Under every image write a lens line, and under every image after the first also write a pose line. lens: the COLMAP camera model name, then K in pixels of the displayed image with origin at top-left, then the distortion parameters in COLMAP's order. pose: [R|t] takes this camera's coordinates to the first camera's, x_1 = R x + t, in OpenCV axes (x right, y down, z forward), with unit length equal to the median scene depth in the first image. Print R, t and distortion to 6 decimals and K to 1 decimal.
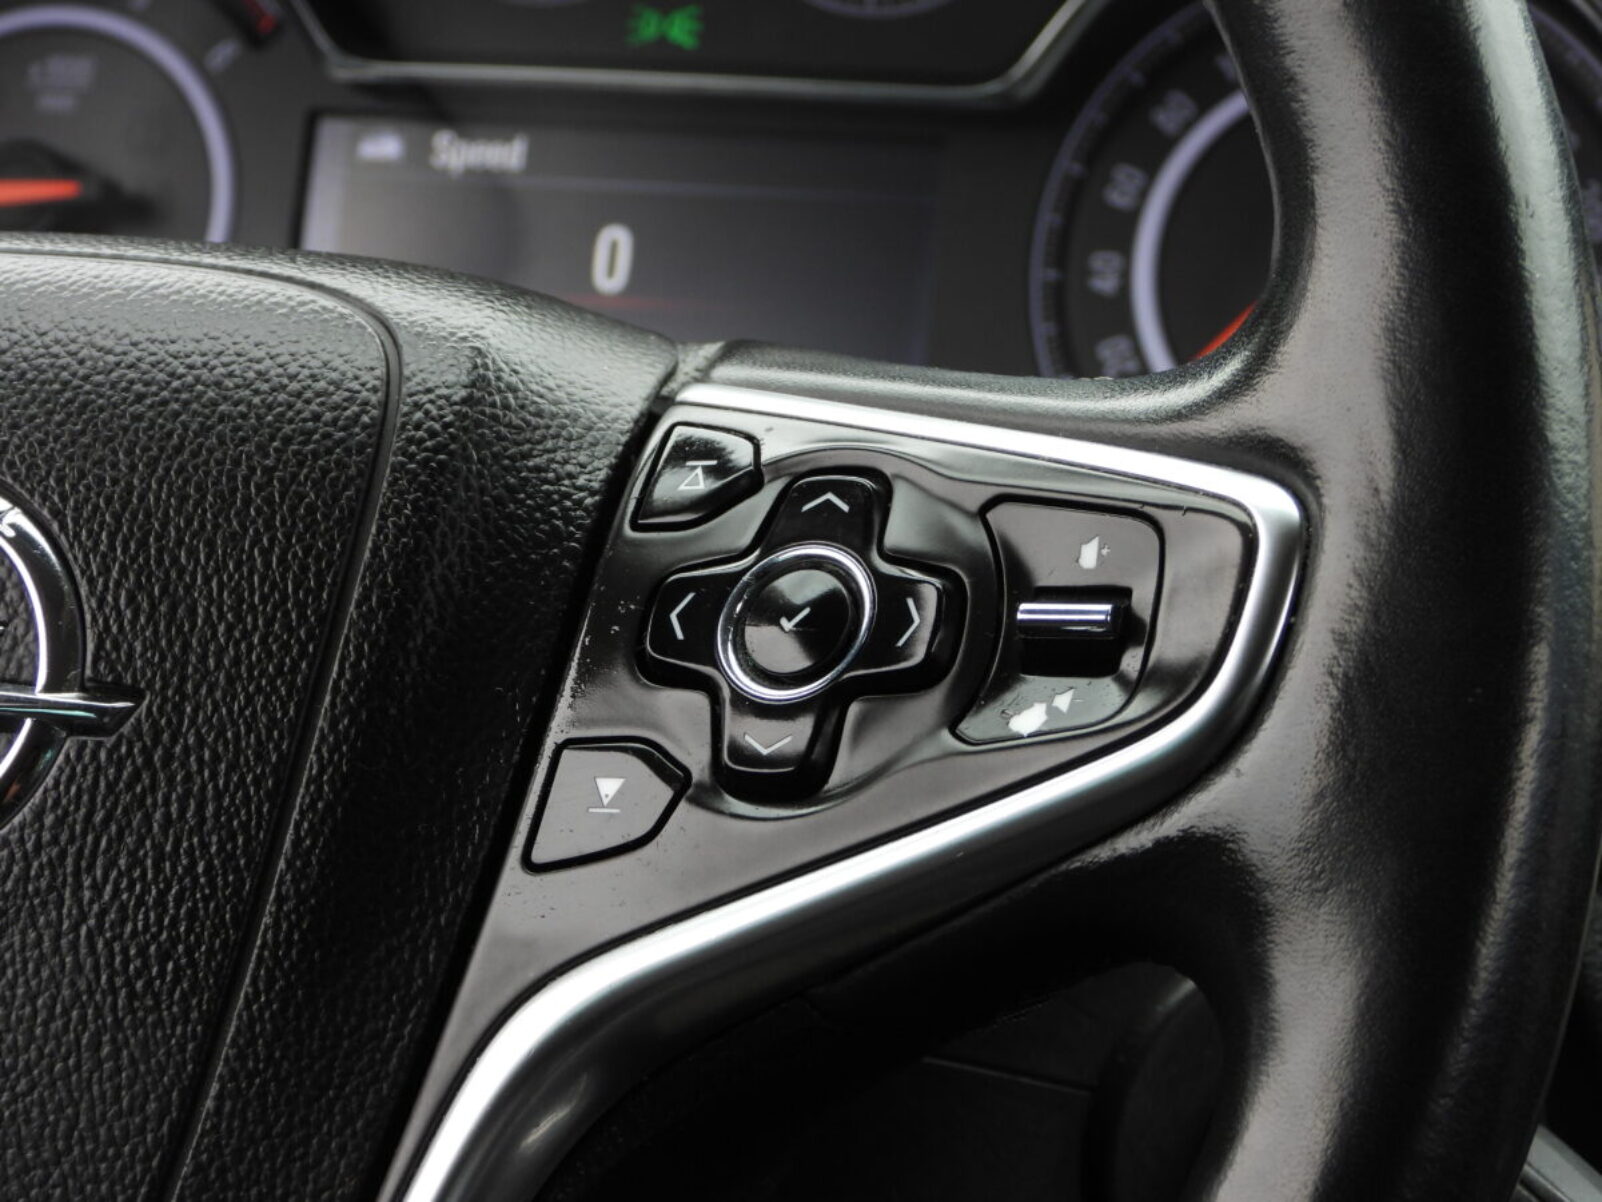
lens RADIAL K [[7495.3, 0, 800.7], [0, 7495.3, 599.1], [0, 0, 1]] dist [-0.796724, 0.000000]
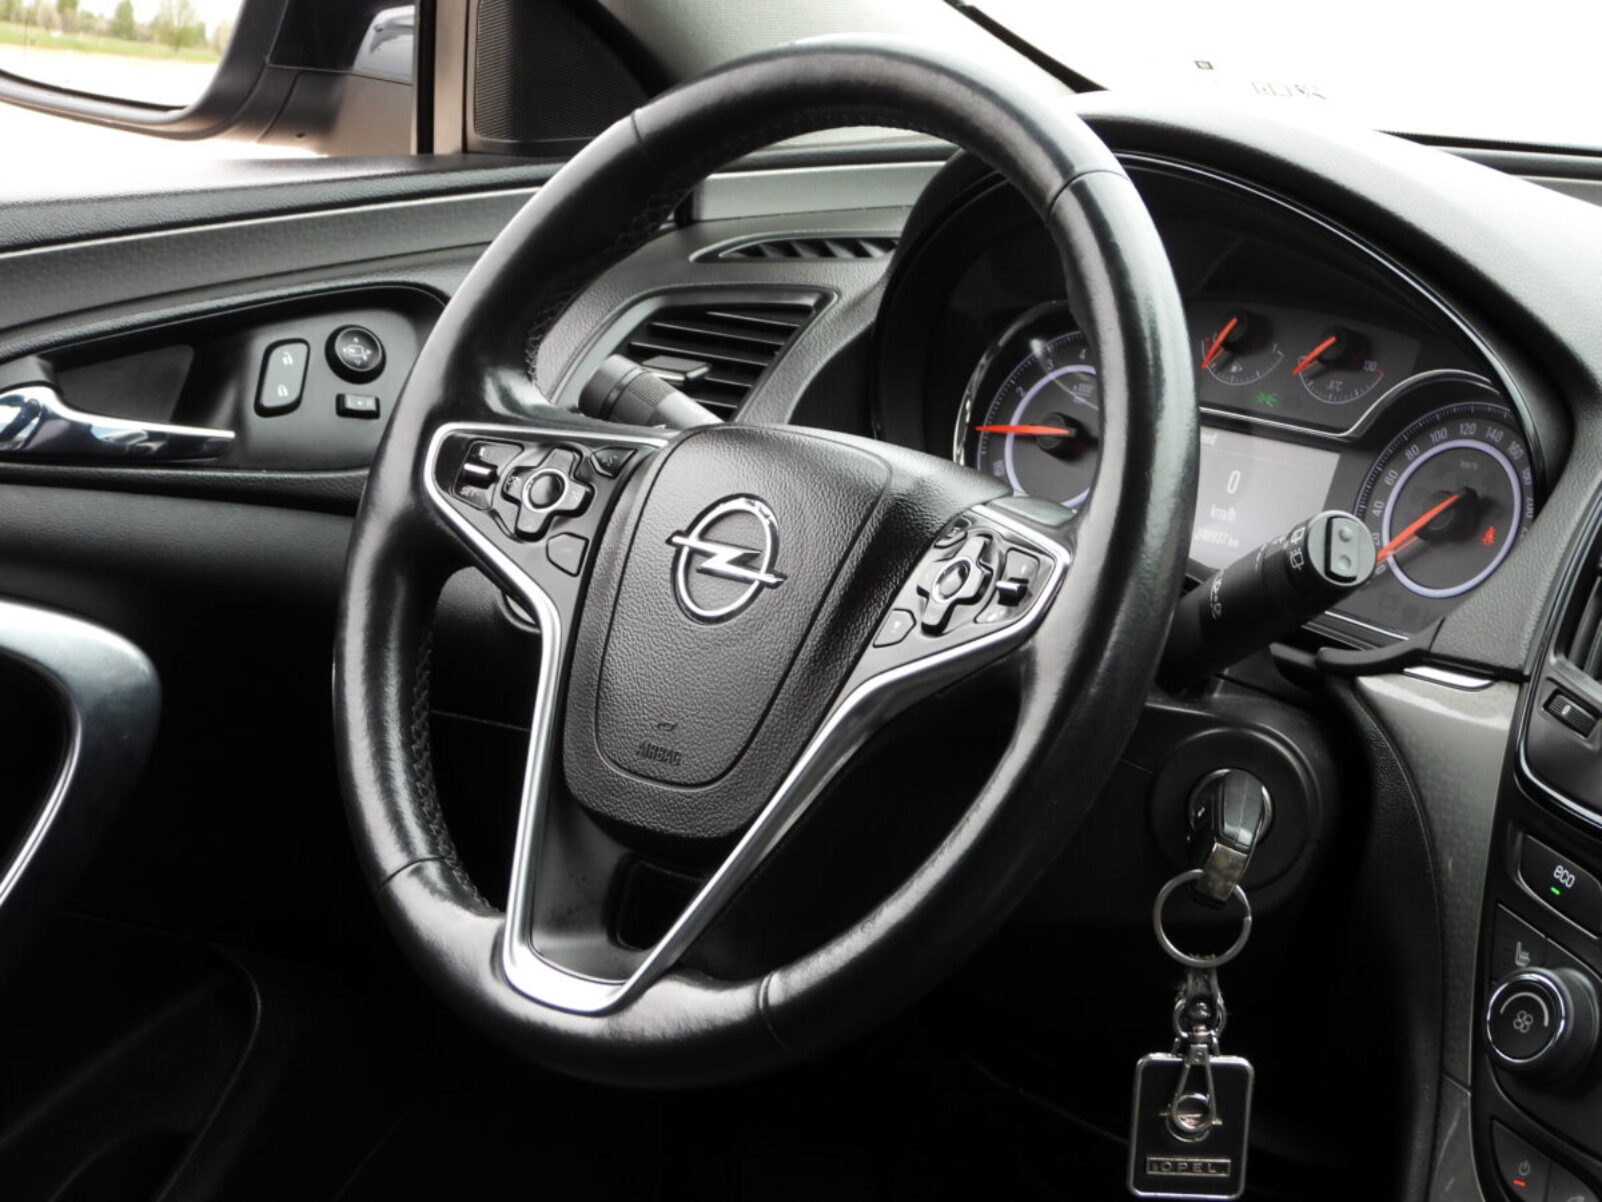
lens RADIAL K [[4812.7, 0, 809.3], [0, 4812.7, 599.1], [0, 0, 1]] dist [-0.186217, 0.000000]
pose [[0.871311, 0.132973, -0.472373, 0.680114], [-0.142659, 0.989651, 0.015447, -0.008833], [0.469539, 0.053929, 0.881263, -0.611078]]
